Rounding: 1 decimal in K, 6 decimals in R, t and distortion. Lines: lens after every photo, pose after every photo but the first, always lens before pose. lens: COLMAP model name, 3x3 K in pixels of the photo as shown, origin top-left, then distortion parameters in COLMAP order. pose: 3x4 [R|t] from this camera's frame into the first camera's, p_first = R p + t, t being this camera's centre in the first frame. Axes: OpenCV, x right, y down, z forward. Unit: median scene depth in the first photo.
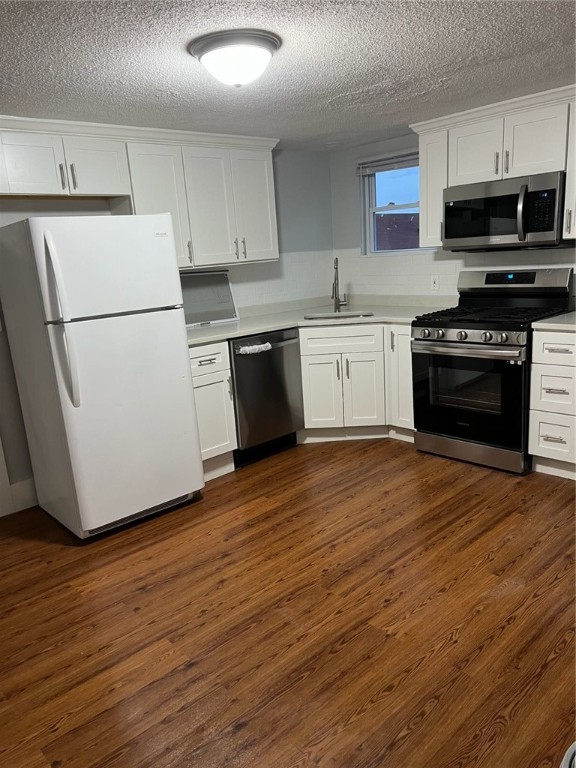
lens RADIAL K [[580.4, 0, 287.6], [0, 580.4, 384.7], [0, 0, 1]] dist [0.034220, -0.039833]
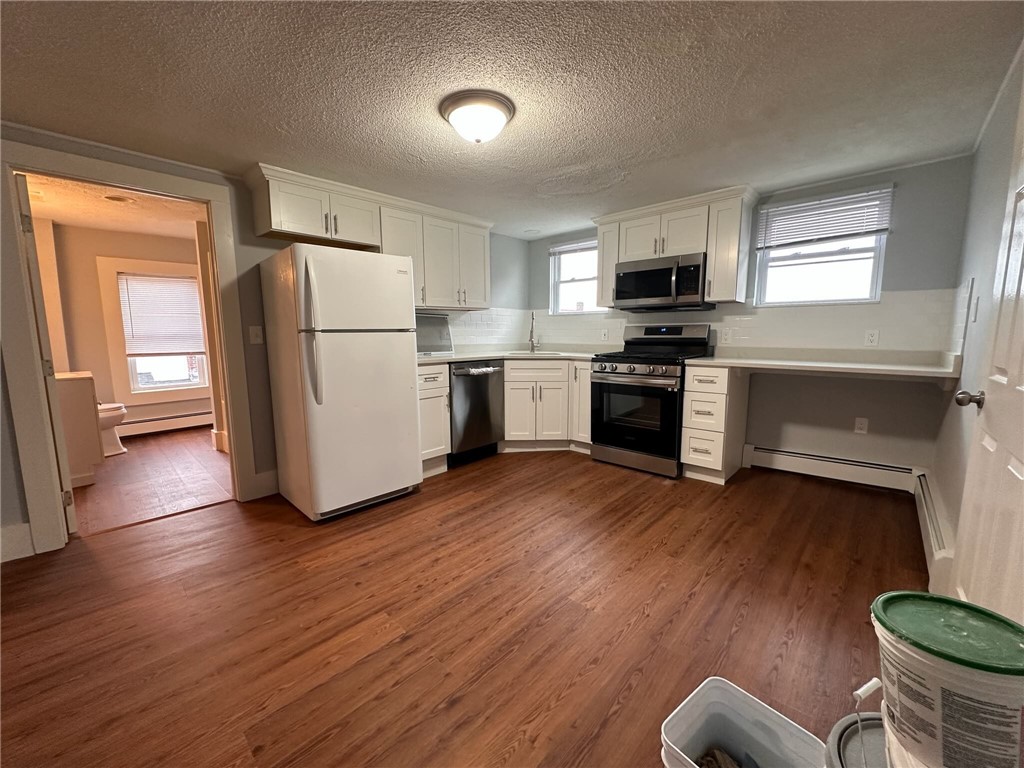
lens RADIAL K [[404.5, 0, 513.8], [0, 404.5, 382.0], [0, 0, 1]] dist [-0.002297, 0.000378]
pose [[0.995236, 0.051220, 0.082961, -0.042171], [-0.041402, 0.992383, -0.116021, 0.072017], [-0.088272, 0.112034, 0.989776, 0.153793]]
